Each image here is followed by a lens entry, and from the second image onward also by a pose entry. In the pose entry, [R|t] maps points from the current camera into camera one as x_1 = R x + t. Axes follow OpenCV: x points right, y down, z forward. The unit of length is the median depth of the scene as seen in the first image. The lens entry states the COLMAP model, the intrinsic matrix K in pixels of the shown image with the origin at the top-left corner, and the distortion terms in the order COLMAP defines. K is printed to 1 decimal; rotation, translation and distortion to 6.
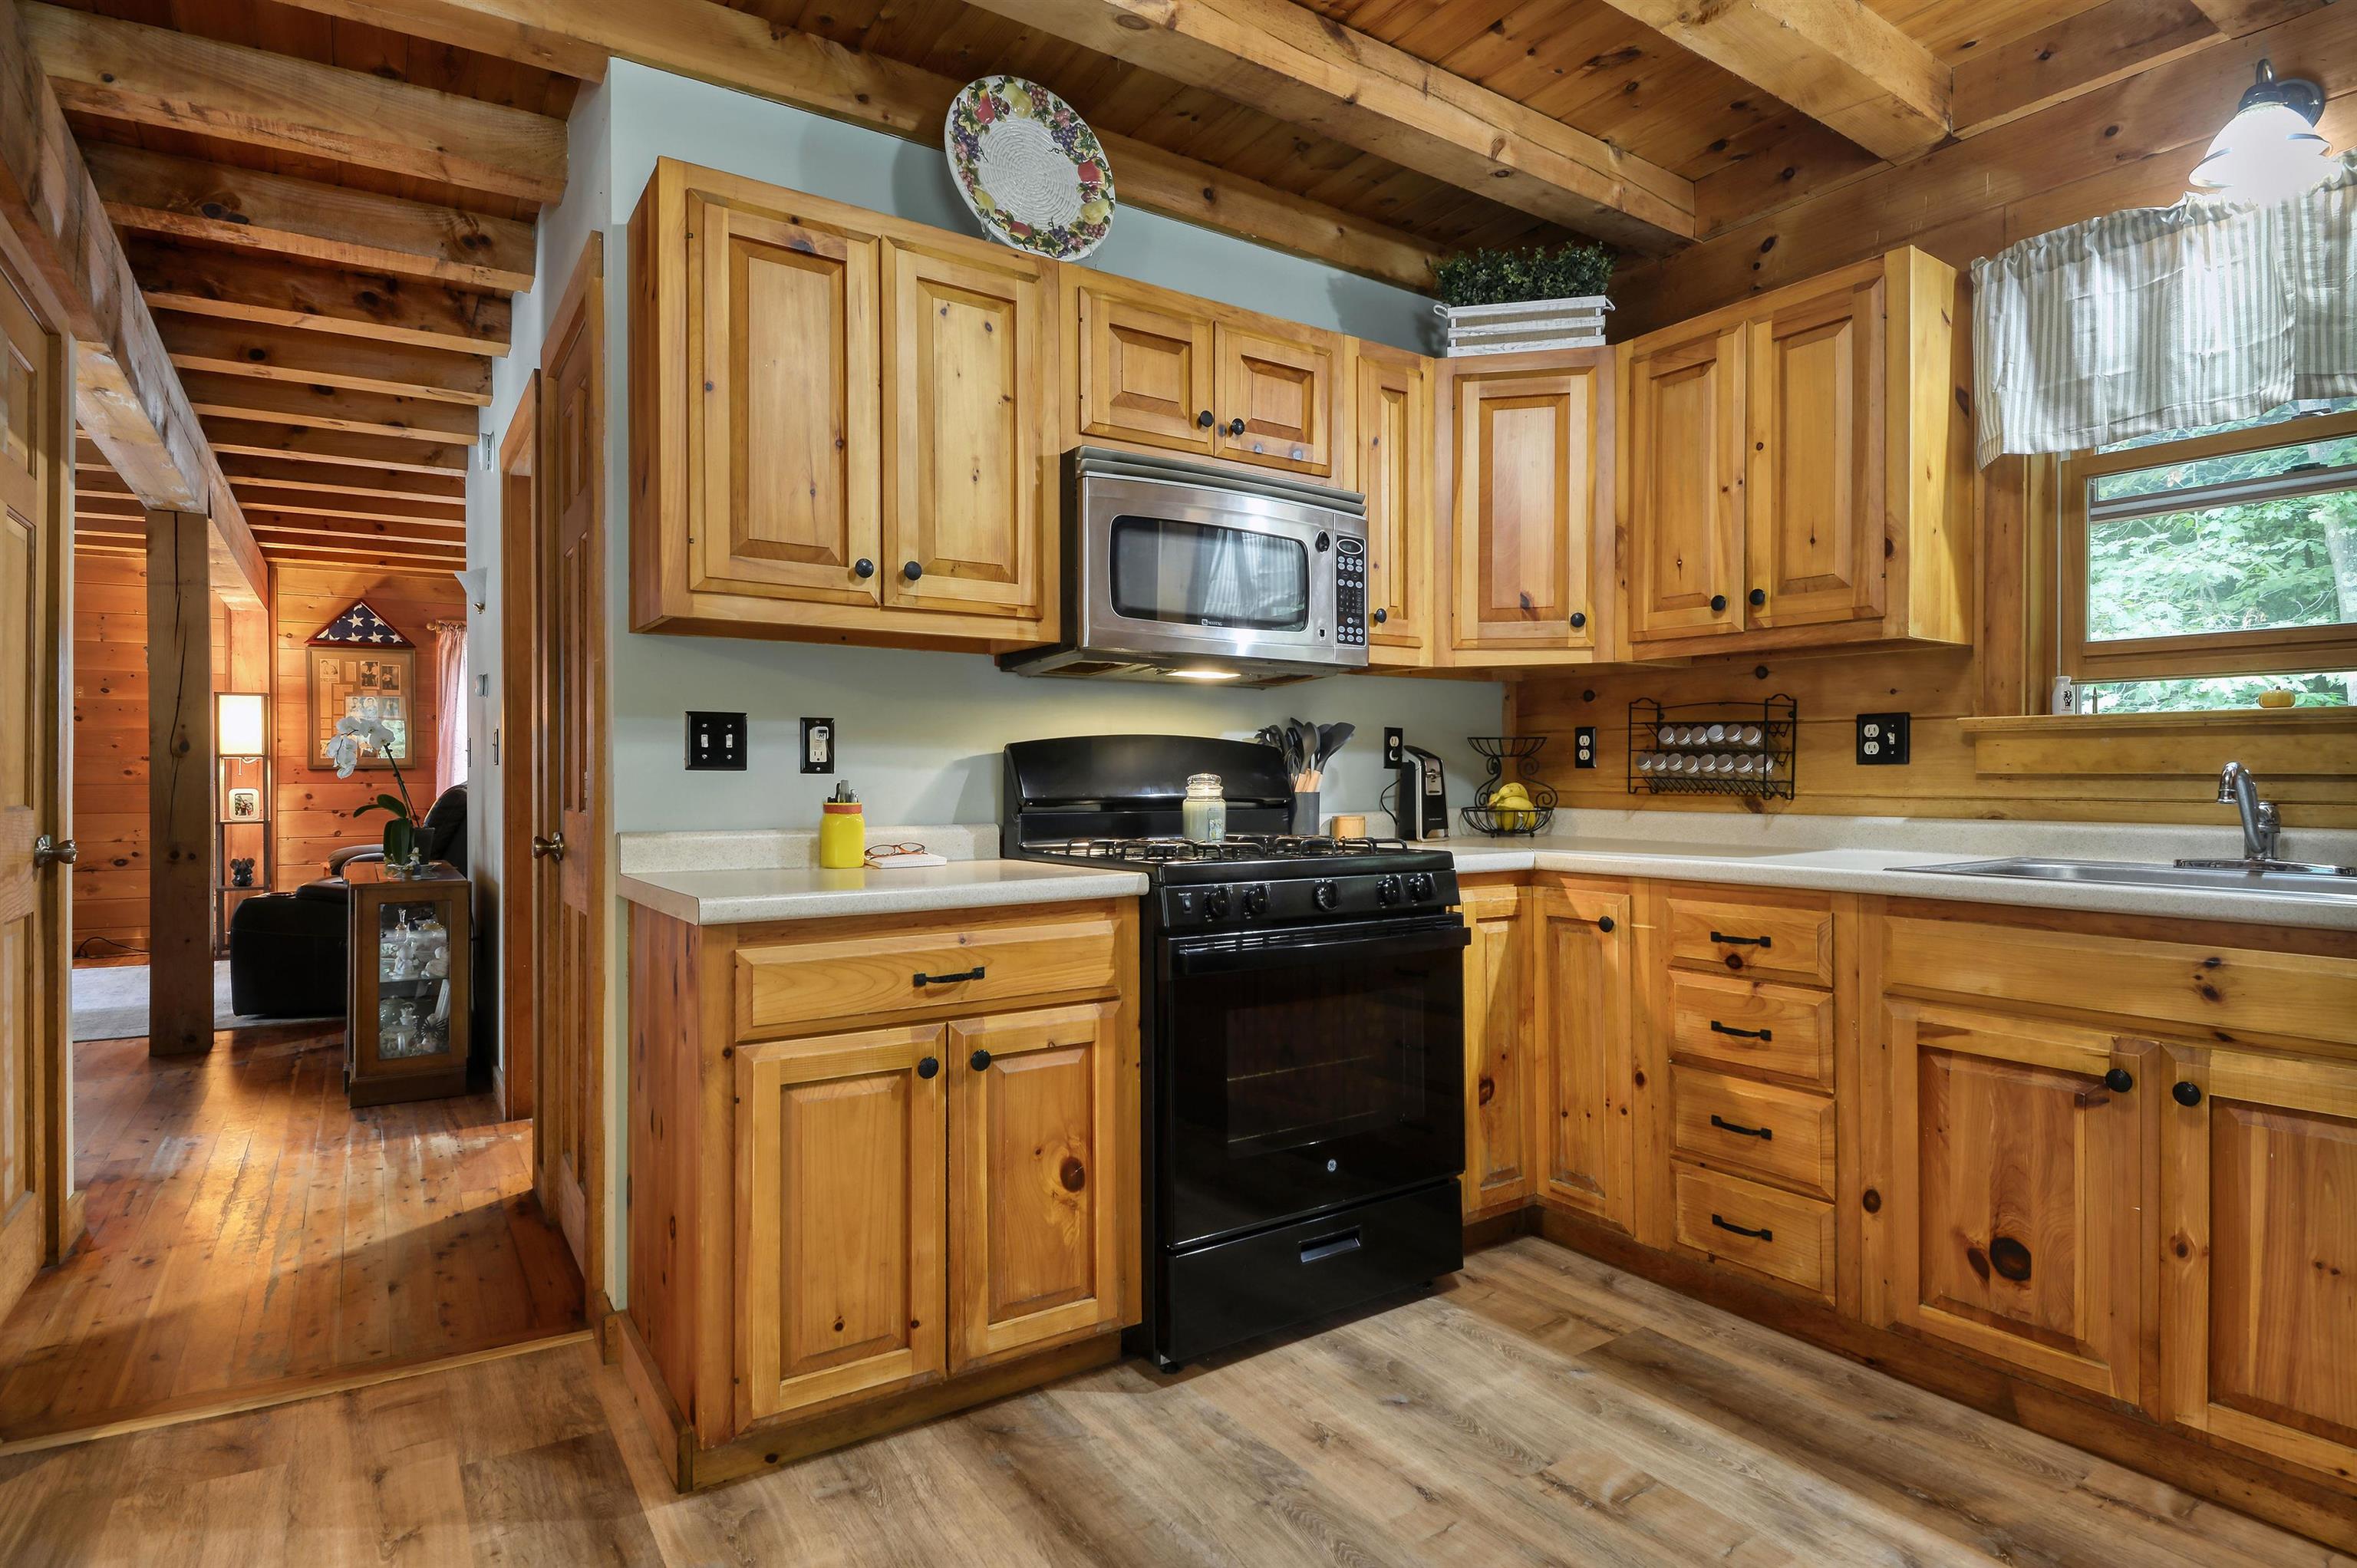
lens RADIAL K [[1240.5, 0, 1178.5], [0, 1240.5, 784.0], [0, 0, 1]] dist [0.025549, -0.000485]
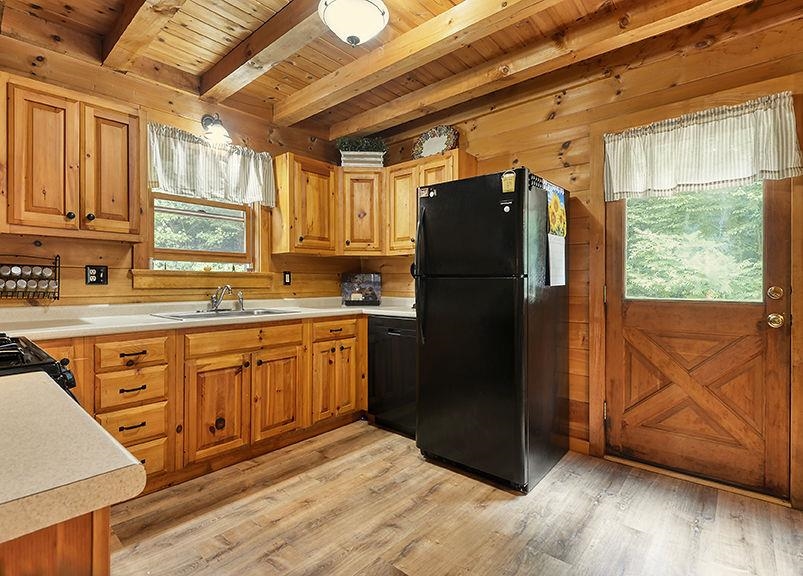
lens RADIAL K [[398.2, 0, 433.2], [0, 398.2, 286.0], [0, 0, 1]] dist [-0.001912, -0.001168]
pose [[-0.292095, -0.005967, 0.956371, -0.522384], [0.007082, 0.999940, 0.008402, -0.017480], [-0.956363, 0.009227, -0.292035, 0.653627]]
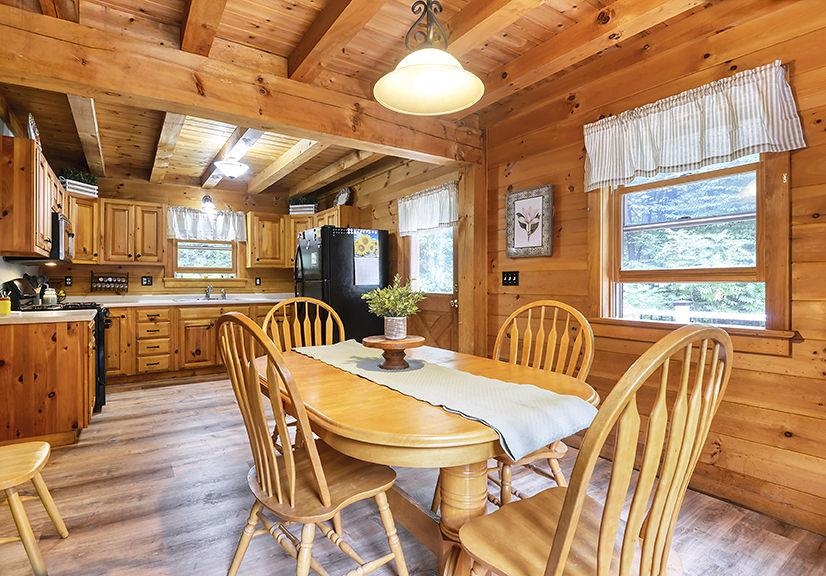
lens RADIAL K [[379.2, 0, 442.8], [0, 379.2, 286.4], [0, 0, 1]] dist [-0.000315, 0.000260]
pose [[-0.113278, -0.005642, 0.993547, -1.509126], [0.012869, 0.999892, 0.007145, -0.008147], [-0.993480, 0.013595, -0.113193, -0.164771]]
